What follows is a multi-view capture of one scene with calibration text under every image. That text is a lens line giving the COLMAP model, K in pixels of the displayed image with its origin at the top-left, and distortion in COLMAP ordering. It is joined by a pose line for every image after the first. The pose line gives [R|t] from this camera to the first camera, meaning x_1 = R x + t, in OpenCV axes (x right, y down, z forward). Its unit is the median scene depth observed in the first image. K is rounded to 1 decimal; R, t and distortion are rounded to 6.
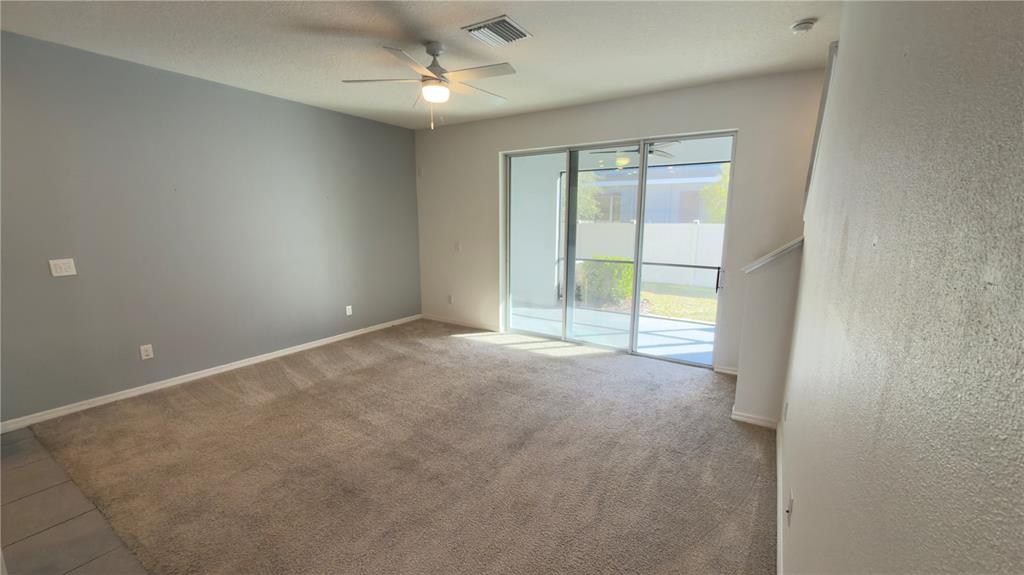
lens RADIAL K [[408.5, 0, 512.9], [0, 408.5, 291.4], [0, 0, 1]] dist [0.001865, 0.000956]
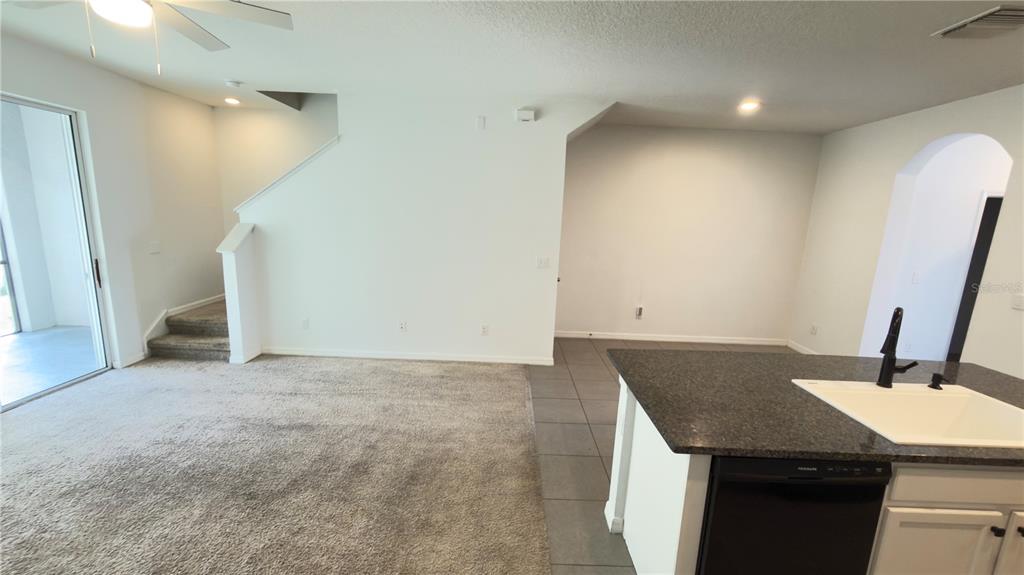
lens RADIAL K [[408.5, 0, 510.9], [0, 408.5, 289.5], [0, 0, 1]] dist [0.001865, 0.000956]
pose [[-0.536020, -0.180840, 0.824609, -0.717750], [0.107395, 0.954244, 0.279079, -0.142103], [-0.837346, 0.238150, -0.492073, 0.634262]]
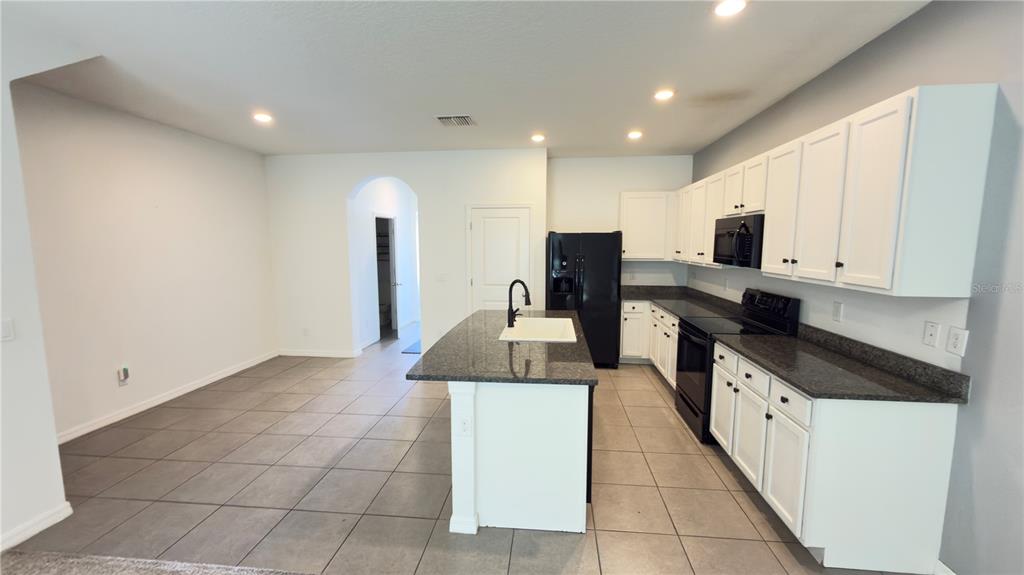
lens RADIAL K [[408.5, 0, 516.0], [0, 408.5, 287.4], [0, 0, 1]] dist [0.001865, 0.000956]
pose [[-0.891772, 0.048573, -0.449871, -0.255593], [-0.080565, 0.961291, 0.263493, -0.145502], [0.445255, 0.271220, -0.853339, 0.733704]]
